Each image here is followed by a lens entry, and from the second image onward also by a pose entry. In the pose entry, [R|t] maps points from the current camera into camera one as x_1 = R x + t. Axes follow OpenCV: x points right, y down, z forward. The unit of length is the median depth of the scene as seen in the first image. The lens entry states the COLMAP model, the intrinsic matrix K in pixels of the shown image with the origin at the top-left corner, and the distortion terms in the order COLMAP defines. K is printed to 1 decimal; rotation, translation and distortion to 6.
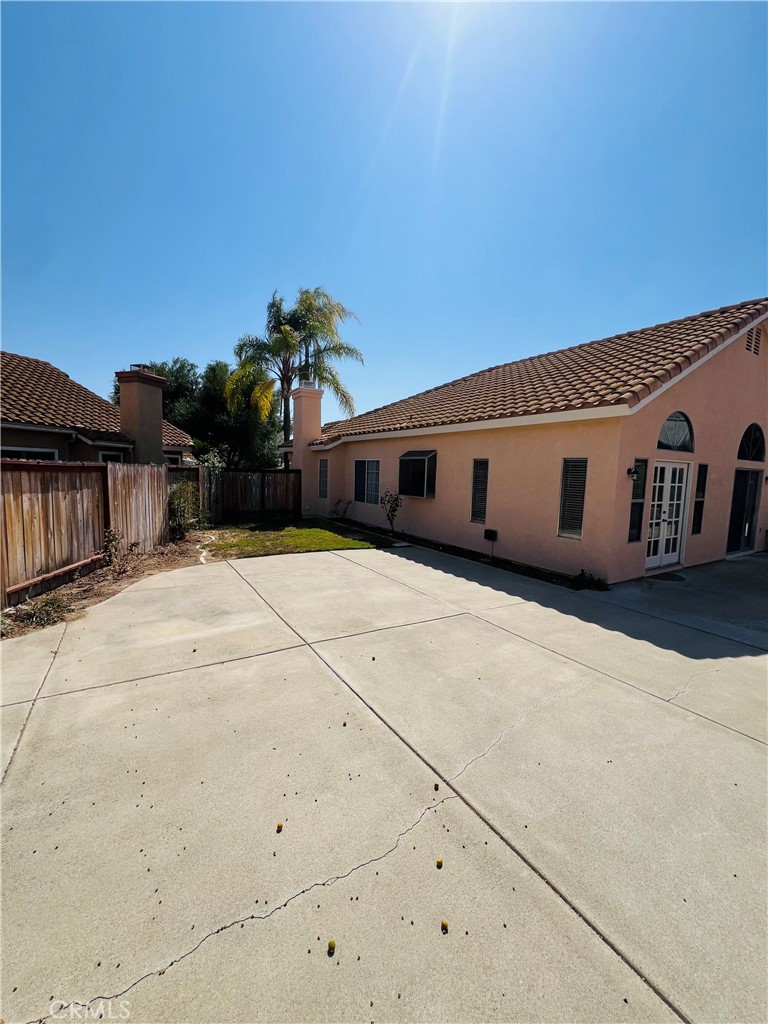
lens RADIAL K [[410.1, 0, 387.5], [0, 410.1, 509.7], [0, 0, 1]] dist [-0.001835, 0.000691]
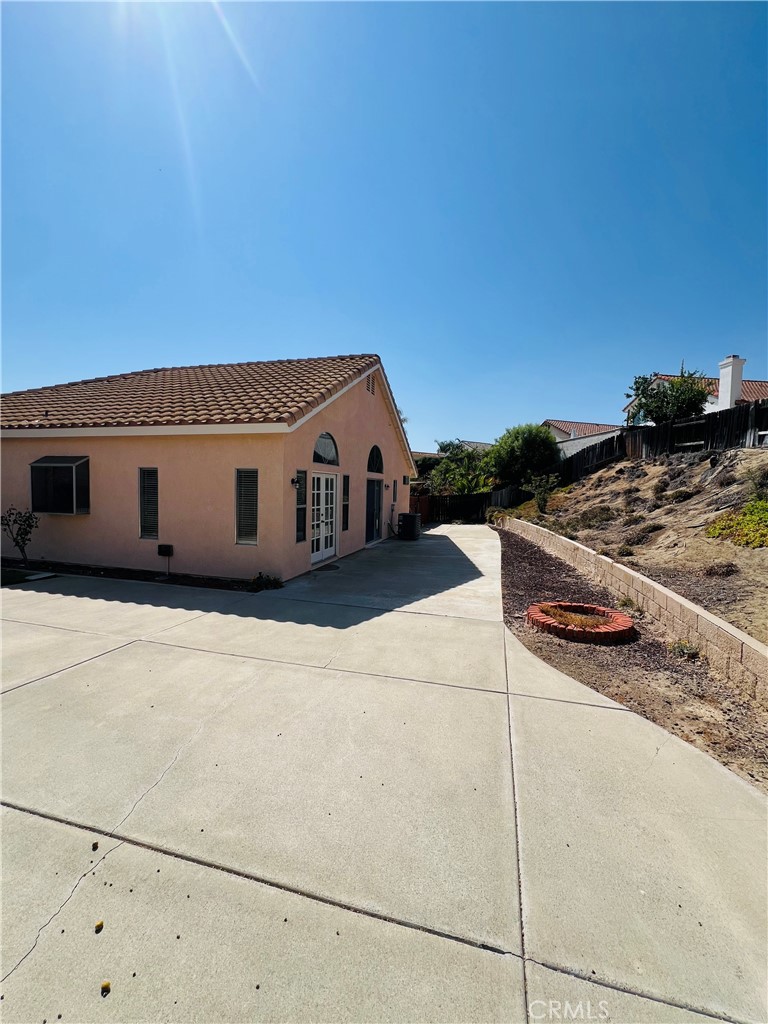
lens RADIAL K [[410.1, 0, 387.5], [0, 410.1, 509.7], [0, 0, 1]] dist [-0.001835, 0.000691]
pose [[0.740945, -0.050213, 0.669685, 0.010187], [0.065703, 0.997837, 0.002124, 0.001400], [-0.668343, 0.042427, 0.742642, -0.027010]]
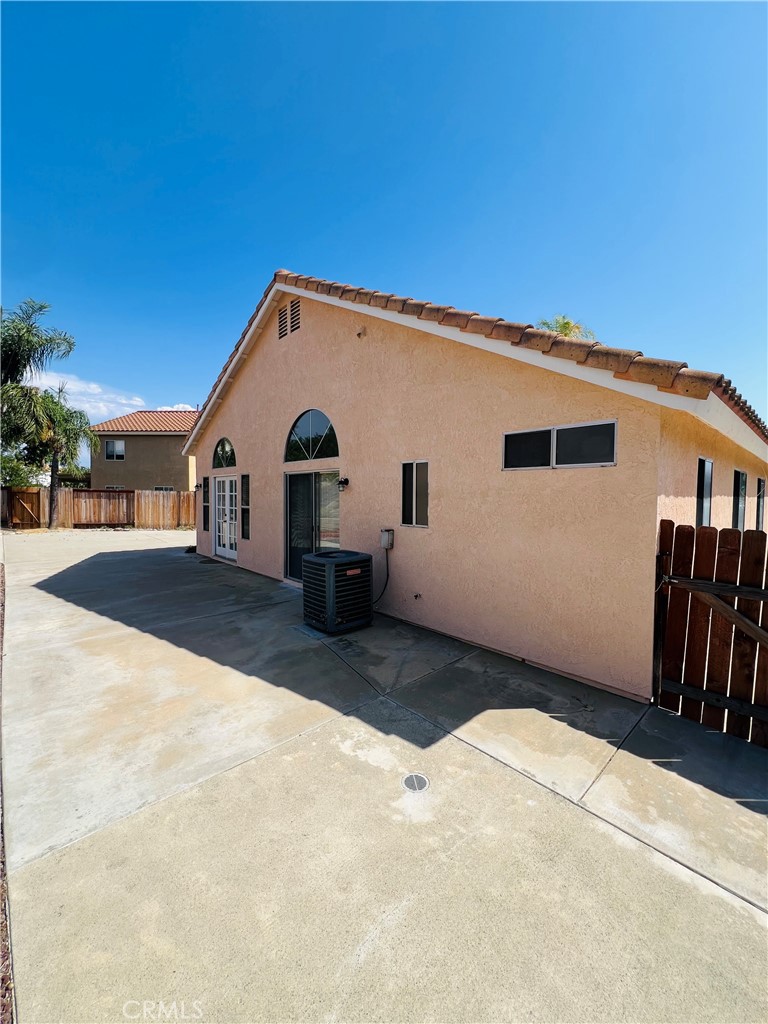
lens RADIAL K [[410.1, 0, 387.5], [0, 410.1, 509.7], [0, 0, 1]] dist [-0.001835, 0.000691]
pose [[0.176306, 0.011831, -0.984264, 2.082457], [-0.090663, 0.995872, -0.004269, -0.051763], [0.980151, 0.089989, 0.176651, 1.292735]]
